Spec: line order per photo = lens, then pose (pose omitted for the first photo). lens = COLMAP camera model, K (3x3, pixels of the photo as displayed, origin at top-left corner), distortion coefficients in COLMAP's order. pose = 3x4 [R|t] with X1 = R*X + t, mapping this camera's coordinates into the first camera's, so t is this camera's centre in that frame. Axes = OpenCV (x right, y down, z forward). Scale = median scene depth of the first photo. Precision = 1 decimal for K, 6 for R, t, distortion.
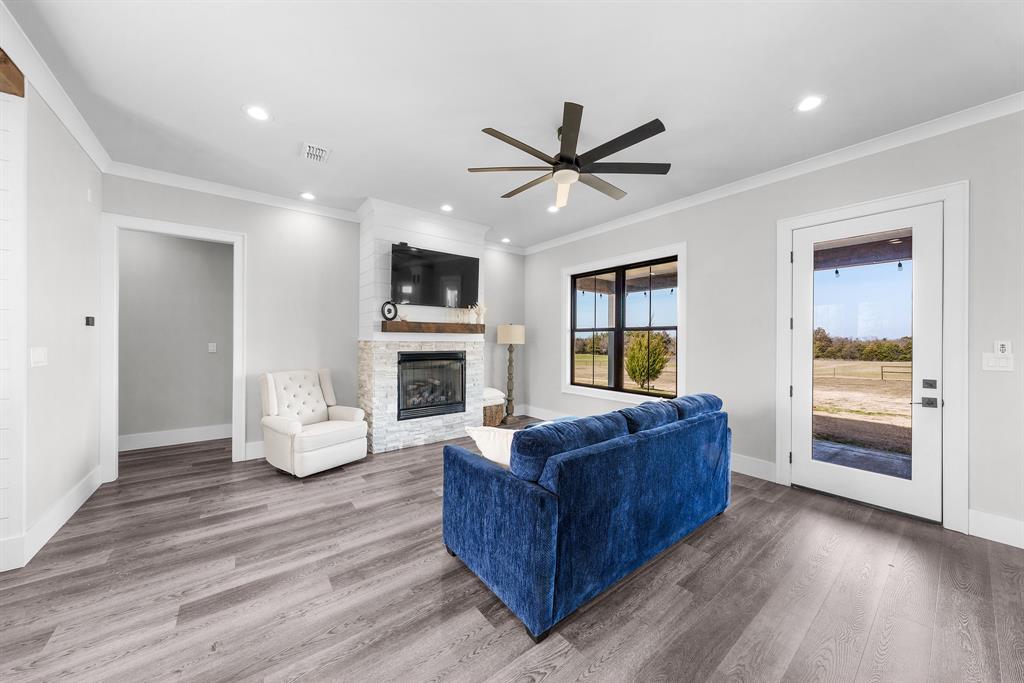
lens RADIAL K [[352.4, 0, 509.2], [0, 352.4, 341.8], [0, 0, 1]] dist [-0.001029, 0.000111]
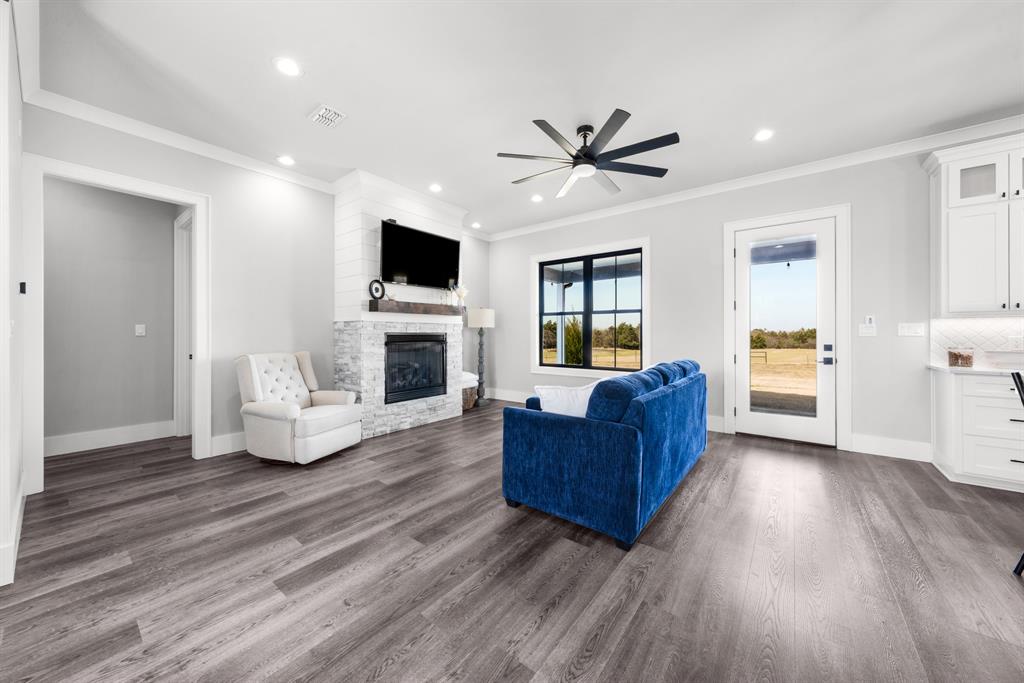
lens RADIAL K [[360.8, 0, 512.7], [0, 360.8, 335.3], [0, 0, 1]] dist [-0.001434, -0.000200]
pose [[0.968216, -0.006794, 0.250023, -0.266579], [0.006929, 0.999976, 0.000341, 0.044777], [-0.250020, 0.001402, 0.968240, -0.048892]]
